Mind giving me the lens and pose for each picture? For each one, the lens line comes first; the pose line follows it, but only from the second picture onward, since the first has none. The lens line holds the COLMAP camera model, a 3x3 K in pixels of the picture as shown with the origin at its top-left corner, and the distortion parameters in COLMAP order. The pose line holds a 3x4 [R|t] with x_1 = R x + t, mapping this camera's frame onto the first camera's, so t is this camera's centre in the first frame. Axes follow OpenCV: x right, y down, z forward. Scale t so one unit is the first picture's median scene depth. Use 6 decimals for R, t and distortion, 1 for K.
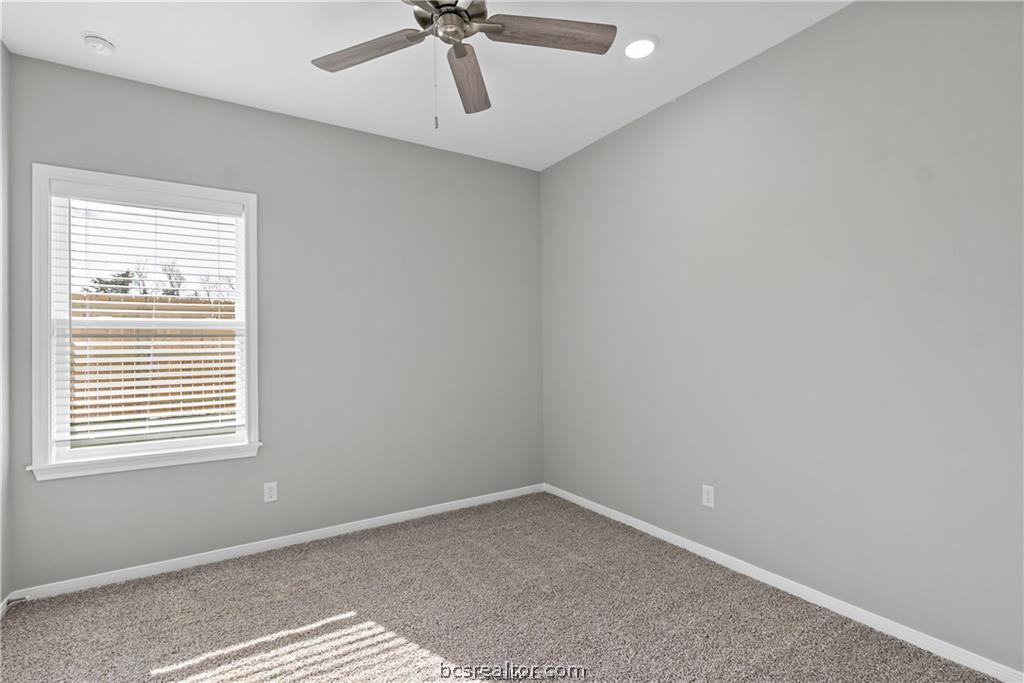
lens RADIAL K [[434.9, 0, 512.0], [0, 434.9, 341.5], [0, 0, 1]] dist [-0.000669, -0.000259]
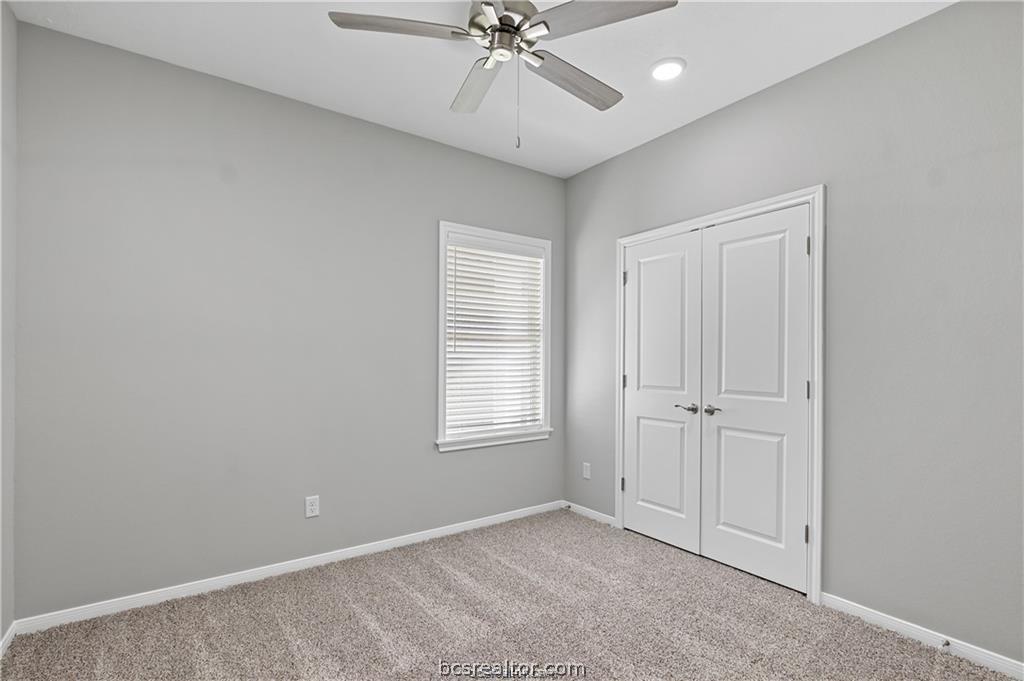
lens RADIAL K [[481.8, 0, 512.0], [0, 481.8, 340.5], [0, 0, 1]] dist [0.000193, 0.000153]
pose [[0.996320, 0.014850, 0.084415, -0.211373], [-0.012518, 0.999527, -0.028088, 0.002691], [-0.084792, 0.026928, 0.996035, -0.114165]]
